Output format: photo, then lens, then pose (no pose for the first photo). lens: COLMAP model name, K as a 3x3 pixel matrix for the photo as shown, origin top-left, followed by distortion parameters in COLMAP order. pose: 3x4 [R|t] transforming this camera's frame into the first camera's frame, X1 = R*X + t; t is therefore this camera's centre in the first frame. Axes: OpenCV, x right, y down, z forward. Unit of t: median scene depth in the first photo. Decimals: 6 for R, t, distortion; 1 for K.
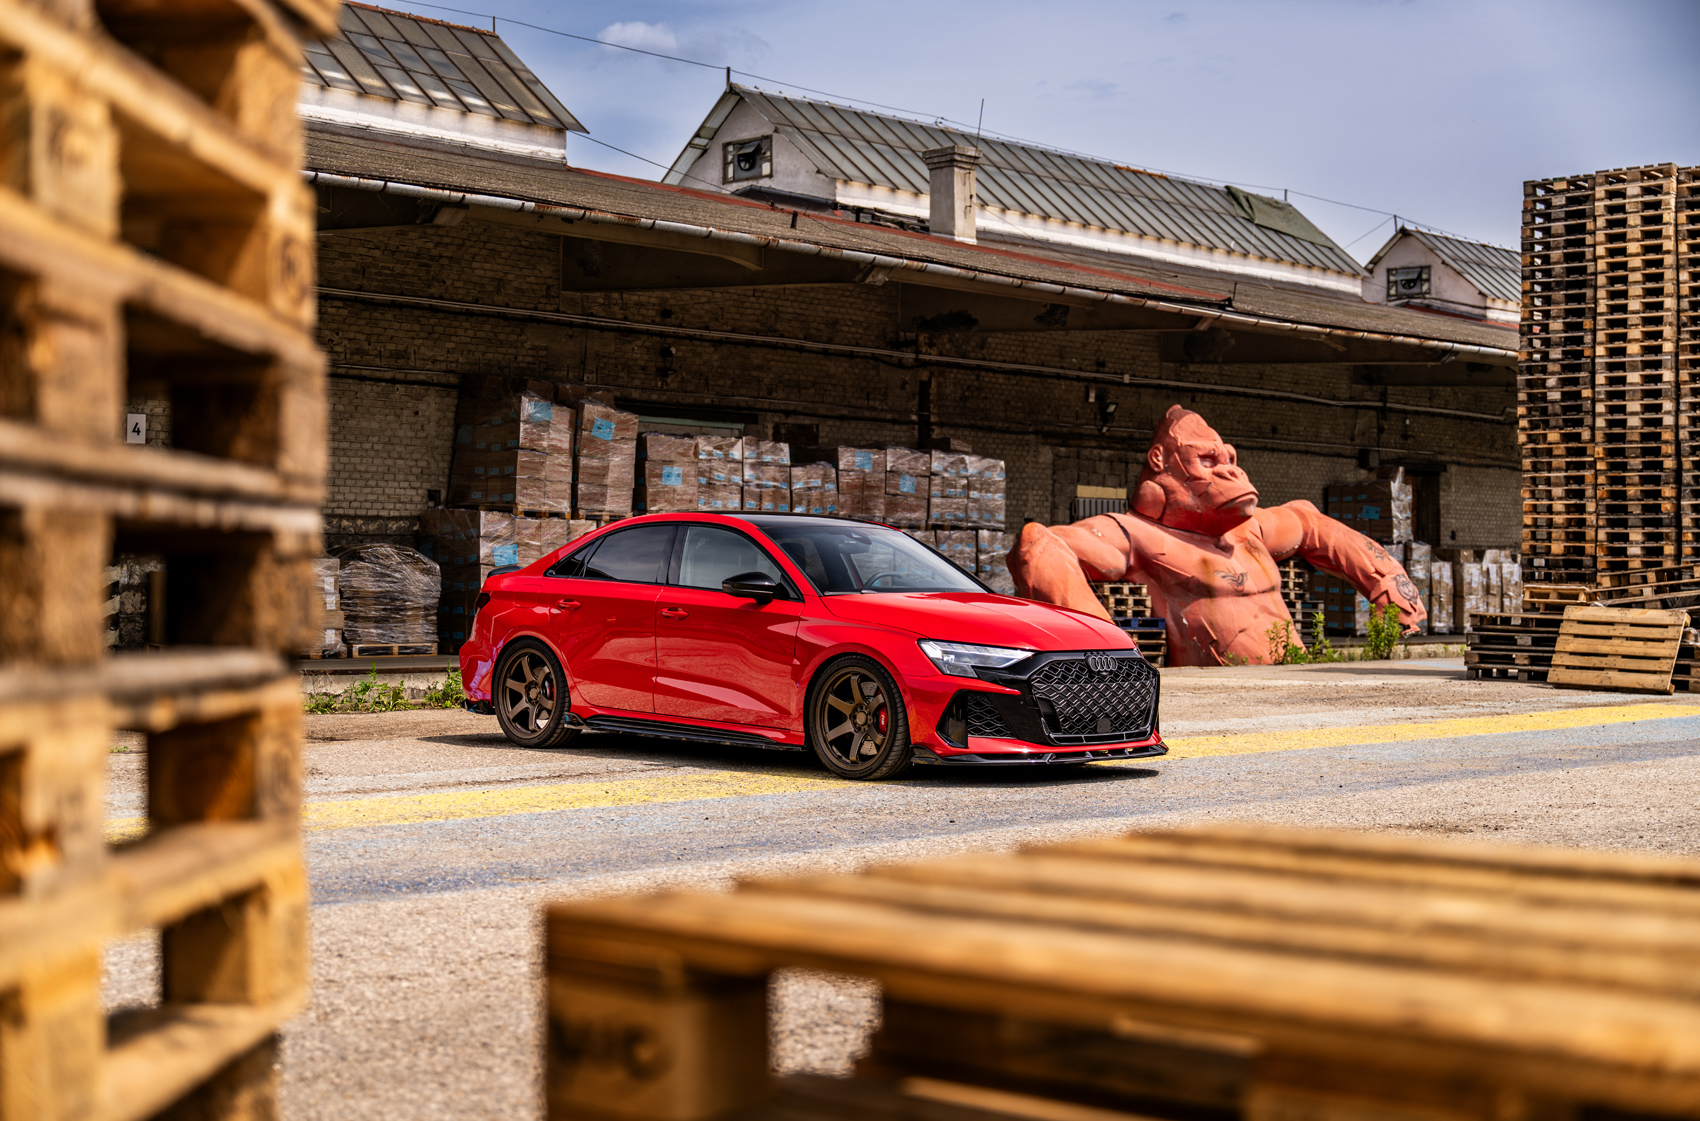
lens RADIAL K [[2505.8, 0, 851.2], [0, 2505.8, 553.3], [0, 0, 1]] dist [0.006623, 0.000000]
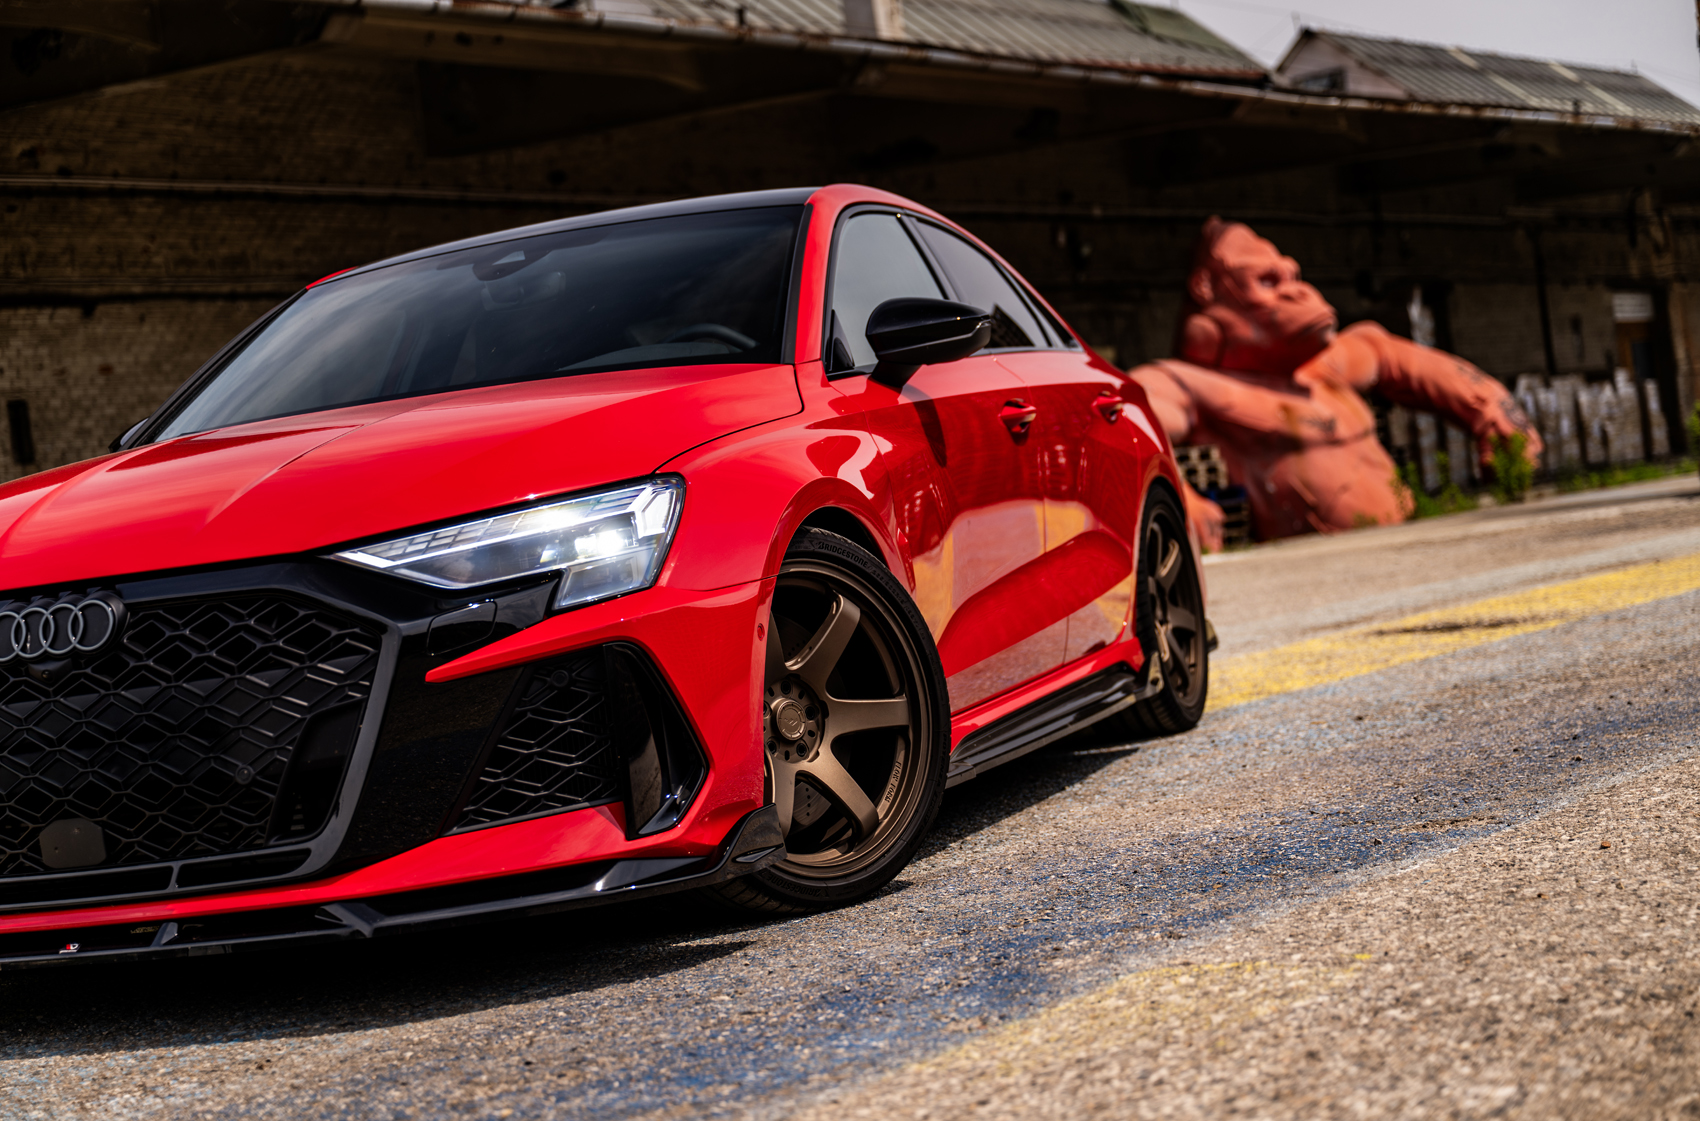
lens RADIAL K [[2851.4, 0, 860.9], [0, 2851.4, 544.0], [0, 0, 1]] dist [0.014020, 0.000000]
pose [[0.987080, -0.130944, 0.092341, -0.077551], [0.130000, 0.991382, 0.016191, 0.013725], [-0.093665, -0.003978, 0.995596, 0.120367]]
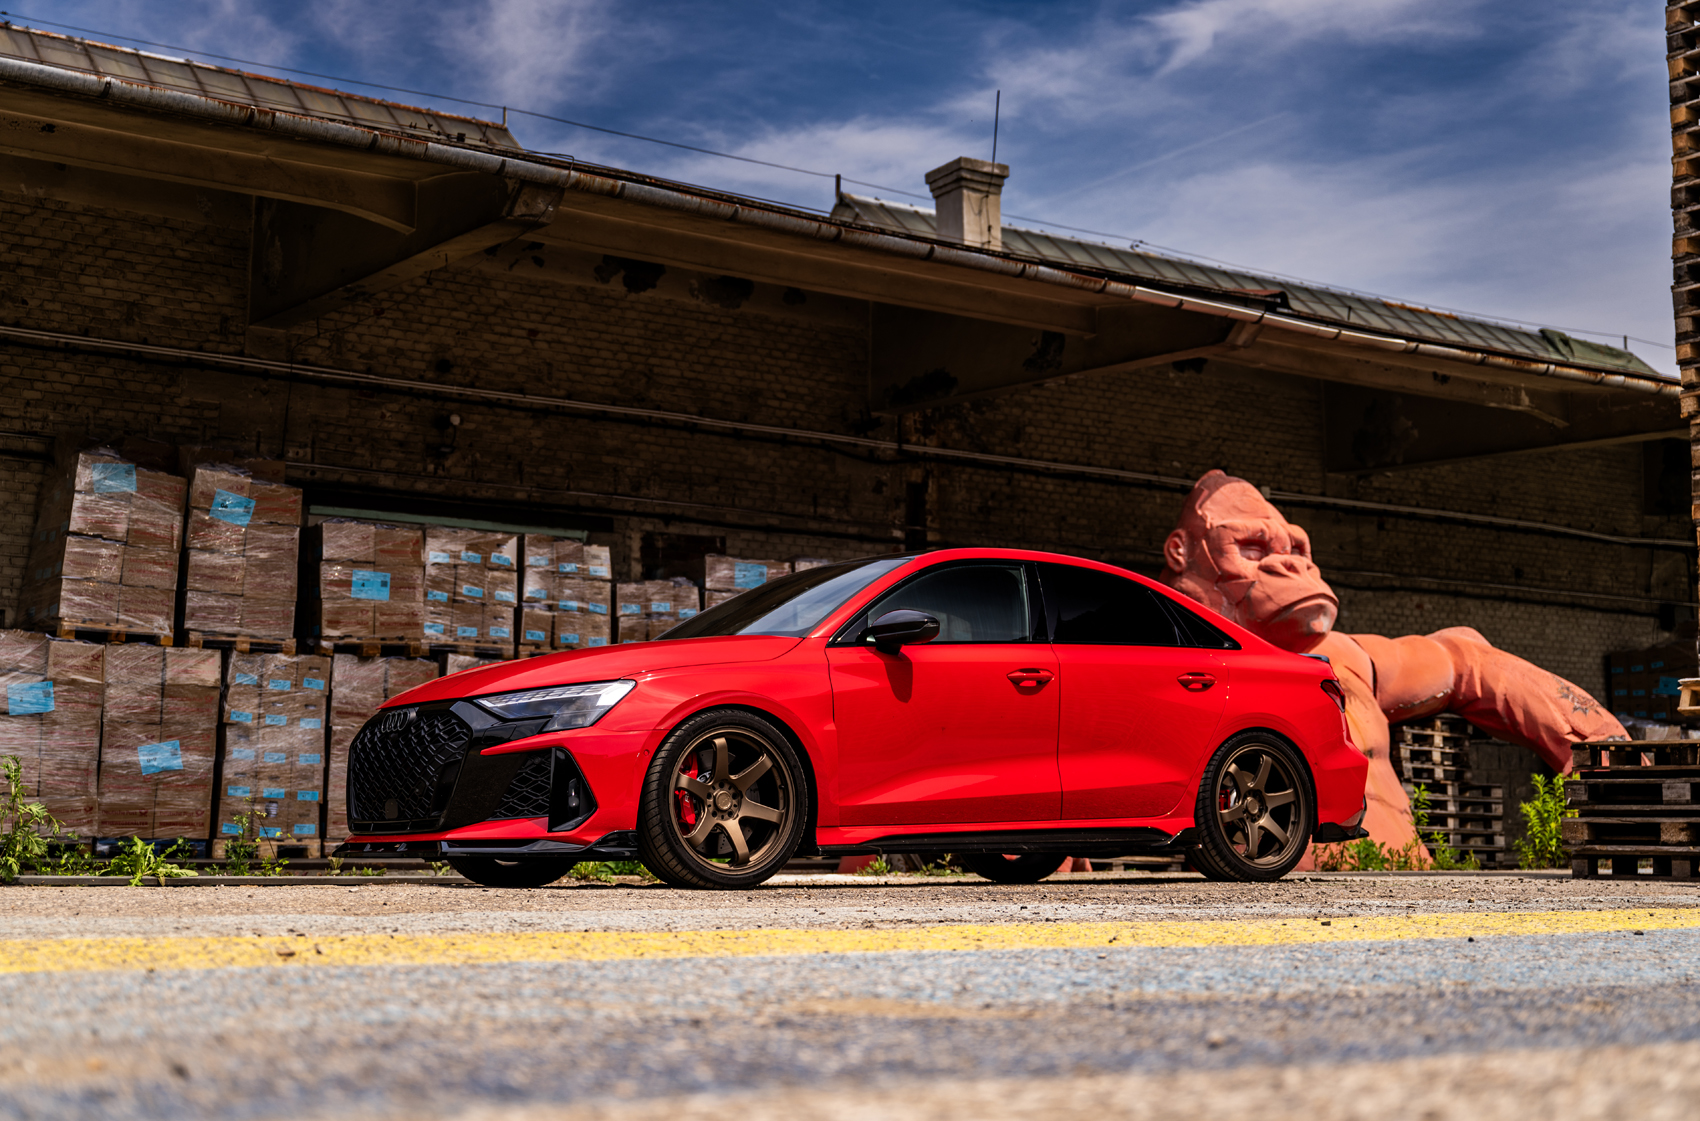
lens RADIAL K [[2240.6, 0, 849.0], [0, 2240.6, 569.6], [0, 0, 1]] dist [0.004251, 0.000000]
pose [[0.972416, -0.036960, -0.230306, 0.173259], [0.009227, 0.992688, -0.120352, 0.034358], [0.233070, 0.114908, 0.965647, 0.441276]]
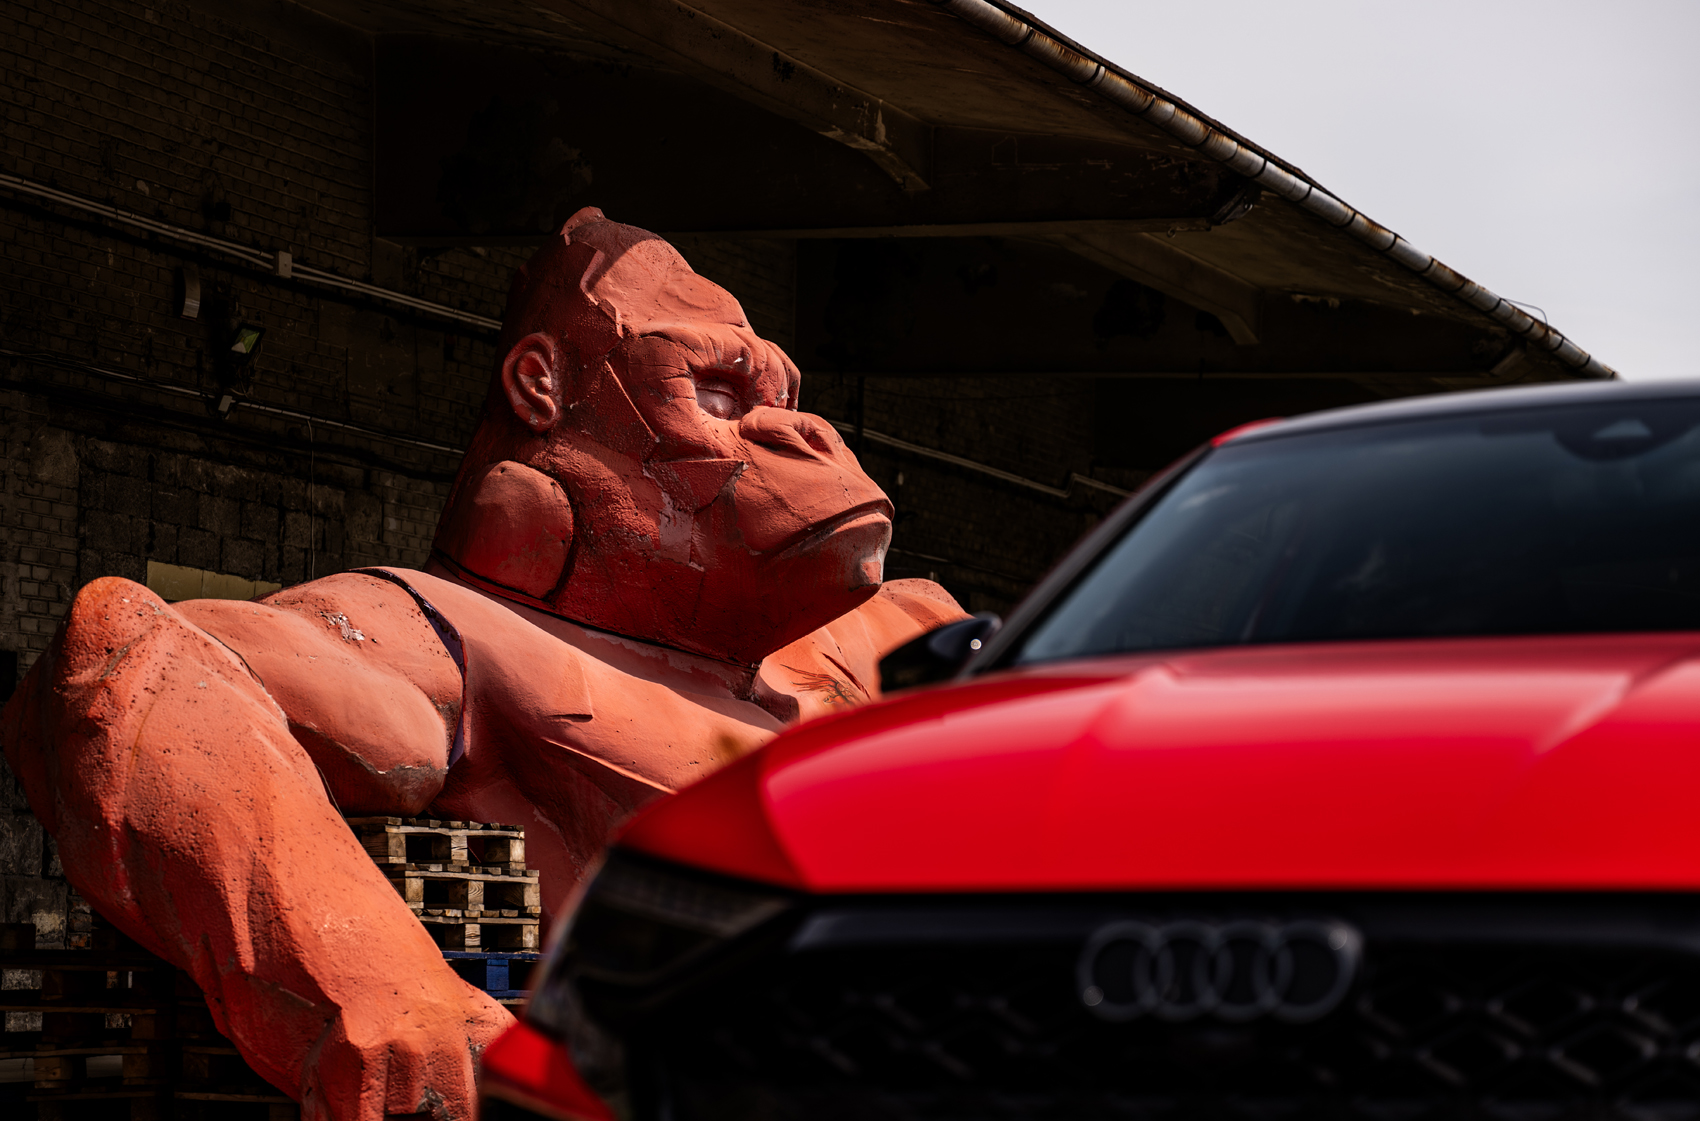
lens RADIAL K [[3845.1, 0, 834.0], [0, 3845.1, 569.4], [0, 0, 1]] dist [-0.024895, 0.000000]
pose [[0.947367, 0.023906, 0.319257, 0.017127], [0.001679, 0.996824, -0.079623, 0.017420], [-0.320146, 0.075969, 0.944317, 0.592412]]
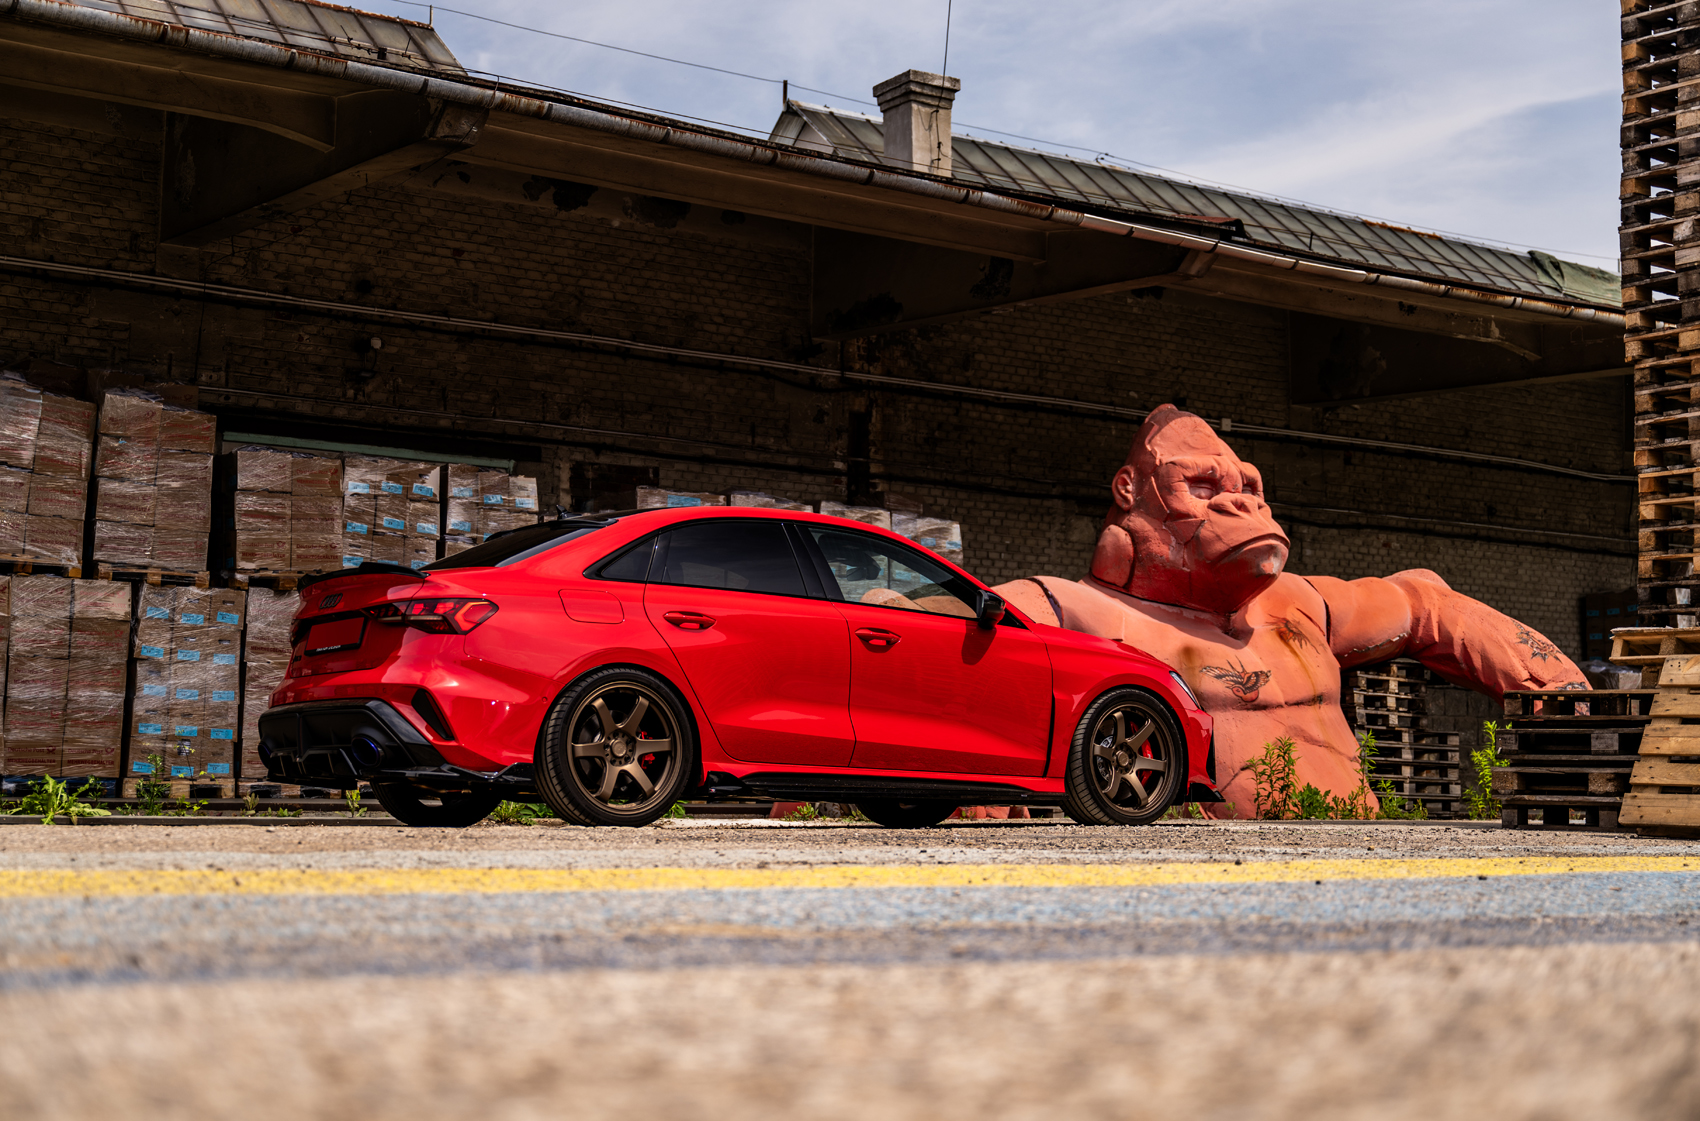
lens RADIAL K [[2406.9, 0, 834.6], [0, 2406.9, 571.4], [0, 0, 1]] dist [-0.000049, 0.000000]
pose [[0.975634, -0.021014, -0.218397, 0.182313], [0.001678, 0.996088, -0.088348, 0.034287], [0.219399, 0.085828, 0.971853, 0.422506]]
